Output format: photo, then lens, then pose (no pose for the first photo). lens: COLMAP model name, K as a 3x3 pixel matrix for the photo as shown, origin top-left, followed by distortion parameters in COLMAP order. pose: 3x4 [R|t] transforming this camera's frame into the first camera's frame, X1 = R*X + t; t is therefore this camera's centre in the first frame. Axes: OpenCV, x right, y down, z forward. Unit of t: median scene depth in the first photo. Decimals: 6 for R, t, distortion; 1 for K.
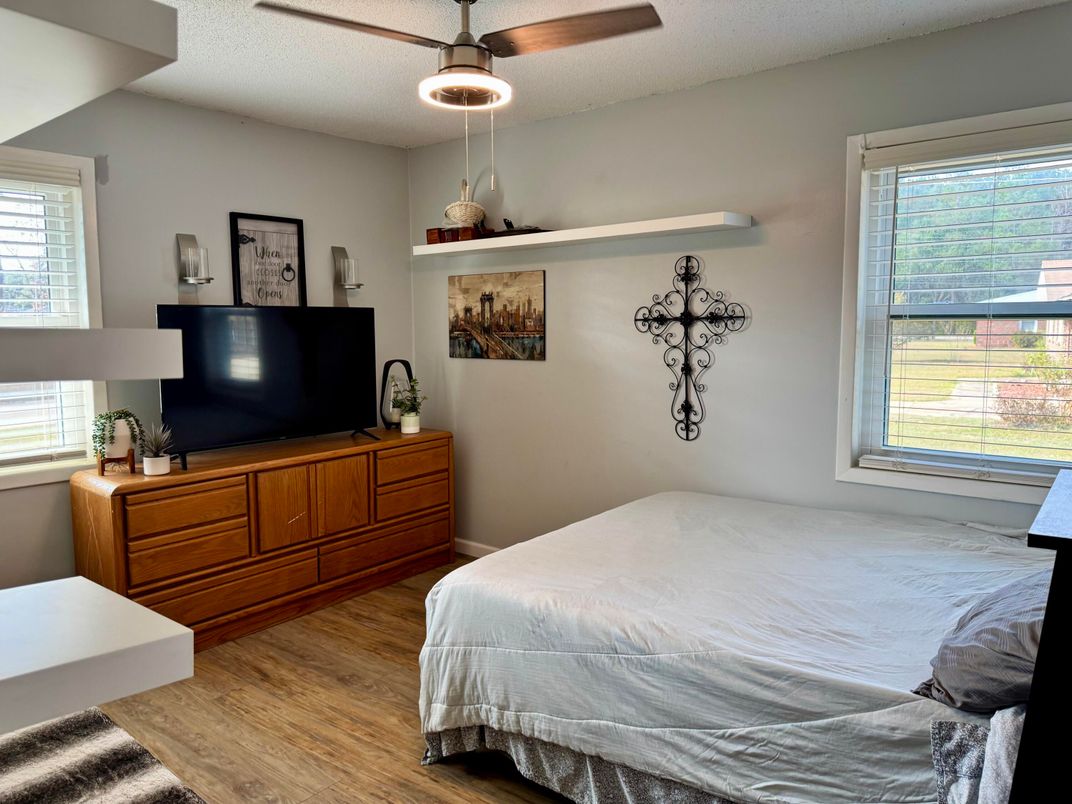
lens RADIAL K [[759.7, 0, 539.5], [0, 759.7, 399.0], [0, 0, 1]] dist [0.100645, -0.126859]
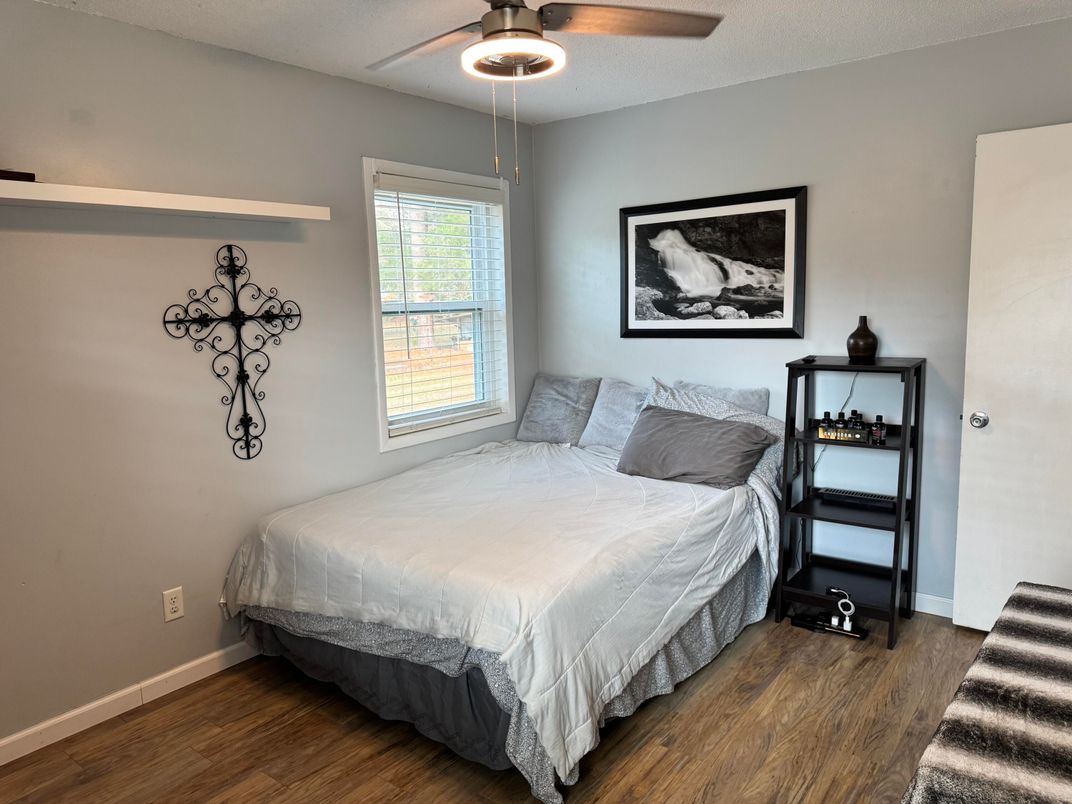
lens RADIAL K [[759.7, 0, 539.5], [0, 759.7, 399.0], [0, 0, 1]] dist [0.100645, -0.126859]
pose [[-0.027684, -0.124857, 0.991788, -0.683157], [0.131535, 0.983087, 0.127433, -0.081803], [-0.990925, 0.133983, -0.010793, 0.684478]]
